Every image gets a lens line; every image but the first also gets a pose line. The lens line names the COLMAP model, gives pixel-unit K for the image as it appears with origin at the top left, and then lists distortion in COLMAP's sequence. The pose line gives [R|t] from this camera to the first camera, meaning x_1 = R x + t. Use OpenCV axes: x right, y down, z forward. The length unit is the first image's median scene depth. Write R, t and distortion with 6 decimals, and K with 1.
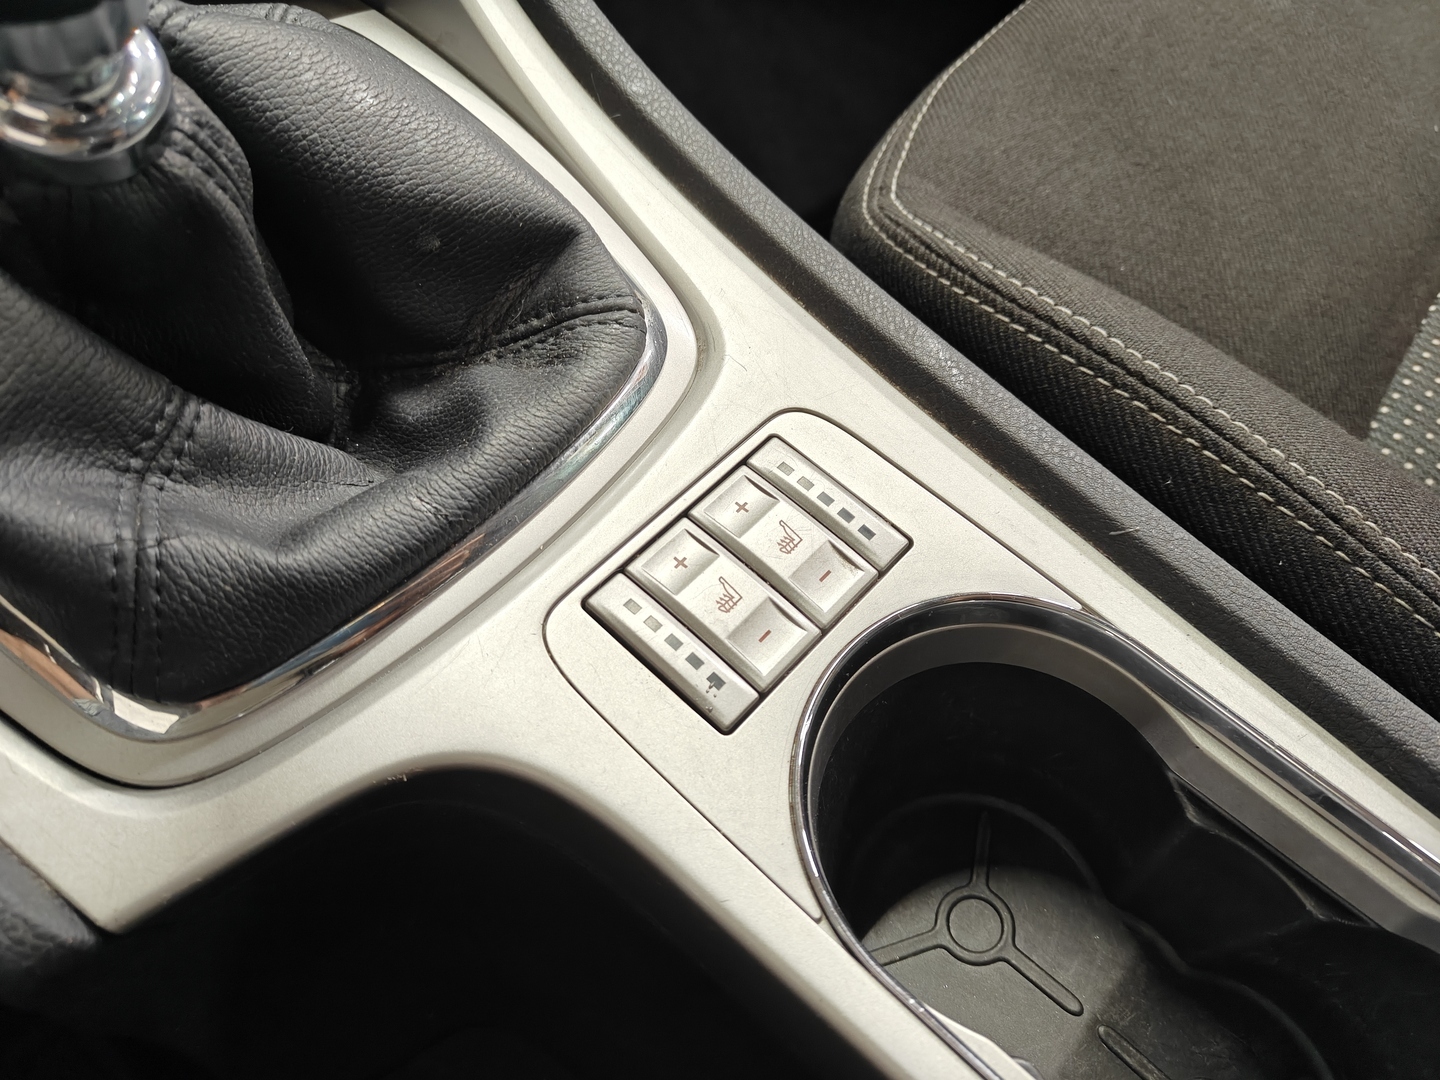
lens RADIAL K [[1018.9, 0, 712.3], [0, 1018.9, 535.6], [0, 0, 1]] dist [0.001329, -0.005943]
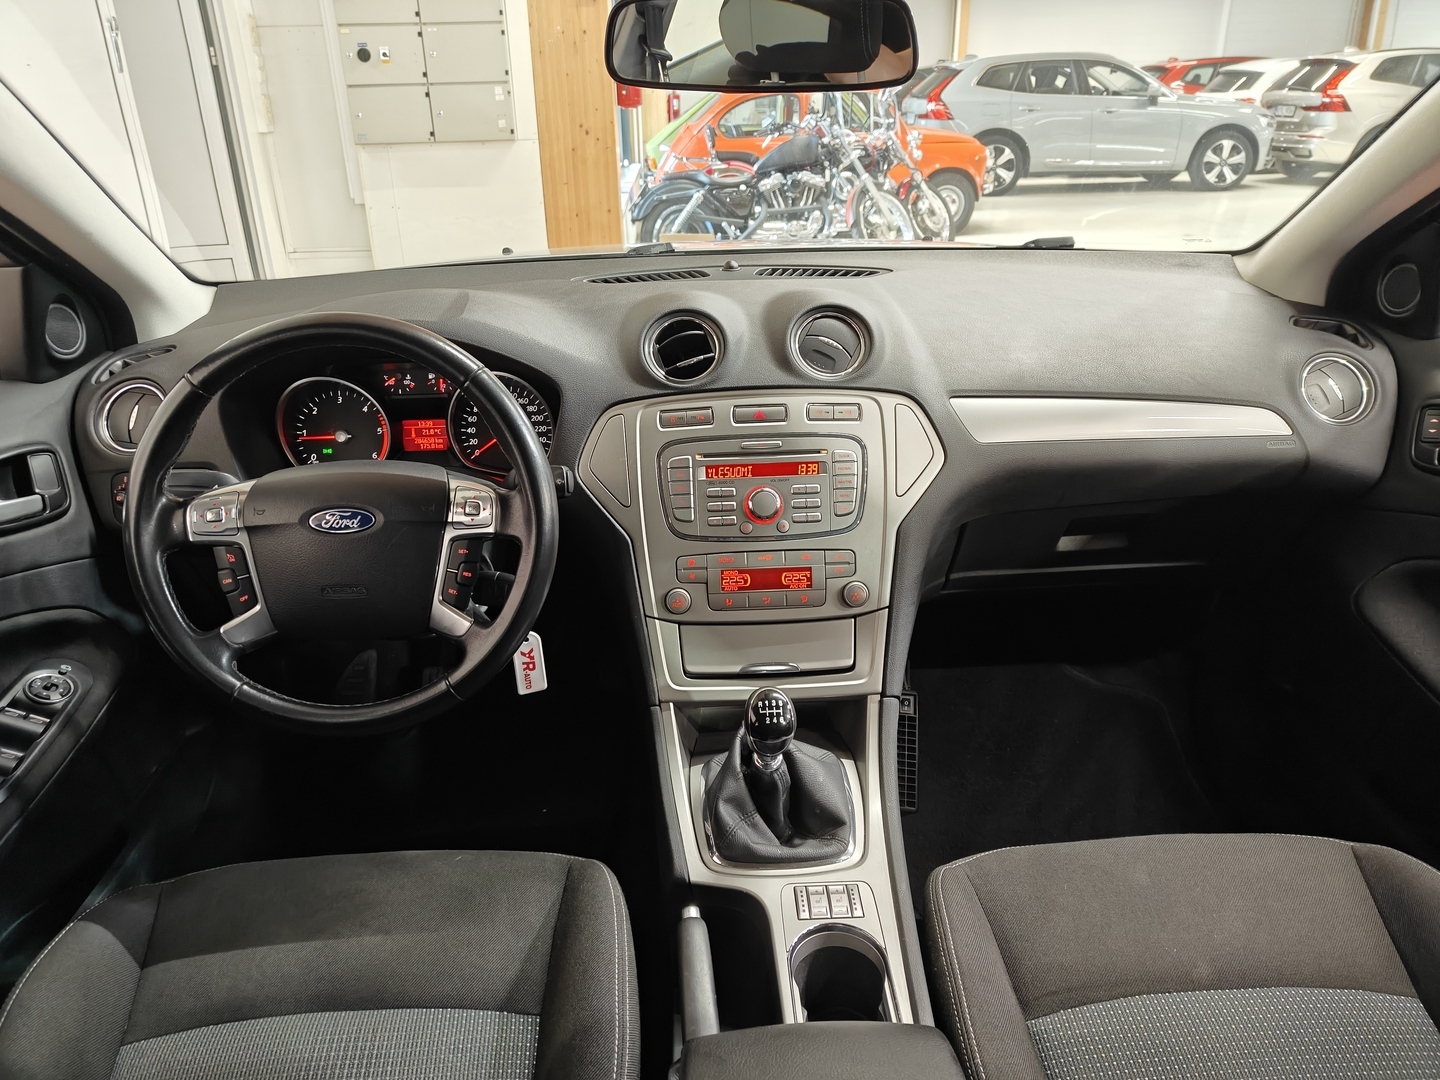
lens RADIAL K [[1003.7, 0, 728.6], [0, 1003.7, 540.2], [0, 0, 1]] dist [0.010559, -0.006669]
pose [[0.705317, 0.227400, -0.671429, 2.215915], [-0.576652, 0.734937, -0.356848, 0.663960], [0.412310, 0.638872, 0.649494, -2.892549]]
